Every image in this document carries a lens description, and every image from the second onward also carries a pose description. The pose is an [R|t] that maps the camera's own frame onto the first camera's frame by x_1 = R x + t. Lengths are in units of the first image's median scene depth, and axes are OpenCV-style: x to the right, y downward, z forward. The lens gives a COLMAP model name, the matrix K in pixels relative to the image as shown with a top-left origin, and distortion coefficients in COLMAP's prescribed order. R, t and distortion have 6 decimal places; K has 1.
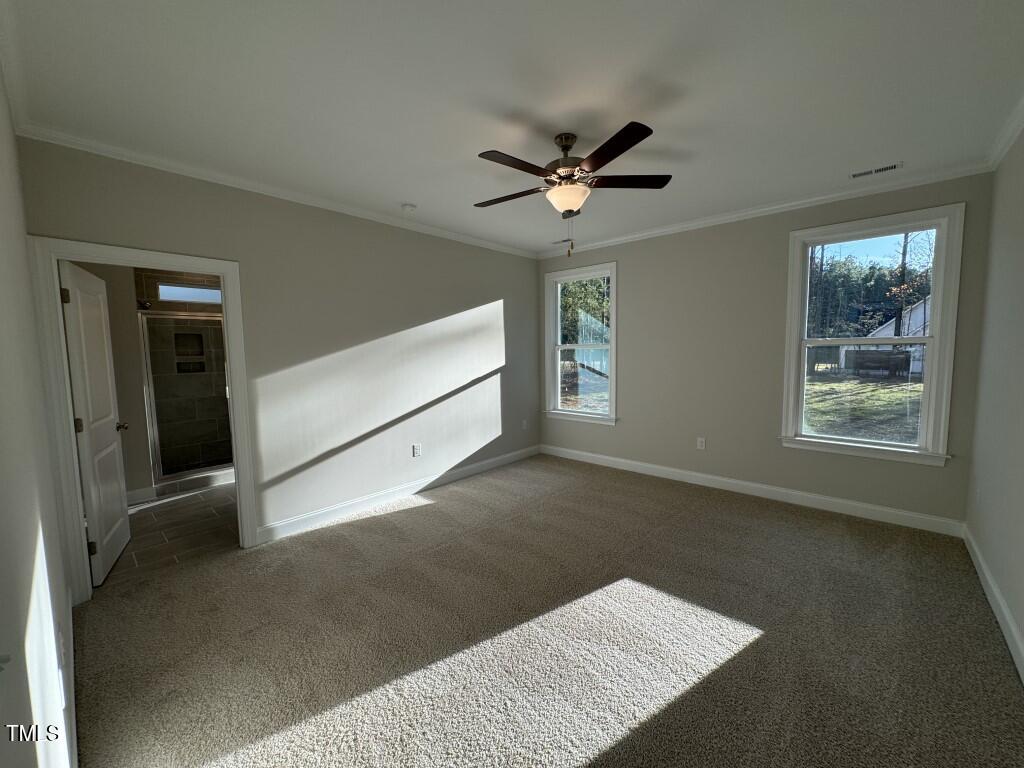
lens RADIAL K [[405.9, 0, 512.0], [0, 405.9, 384.0], [0, 0, 1]] dist [-0.000701, -0.000375]
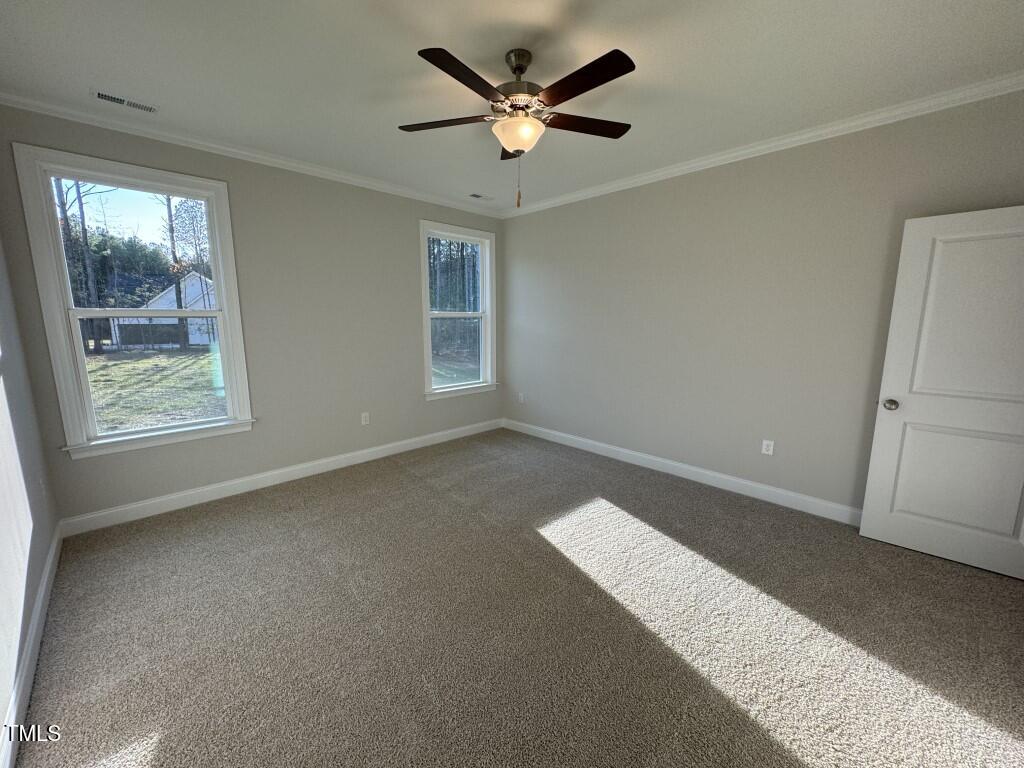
lens RADIAL K [[405.9, 0, 512.0], [0, 405.9, 384.0], [0, 0, 1]] dist [-0.000701, -0.000375]
pose [[0.062253, -0.146534, 0.987245, -0.363932], [0.083238, 0.986480, 0.141172, -0.032991], [-0.994583, 0.073388, 0.073608, 0.470105]]
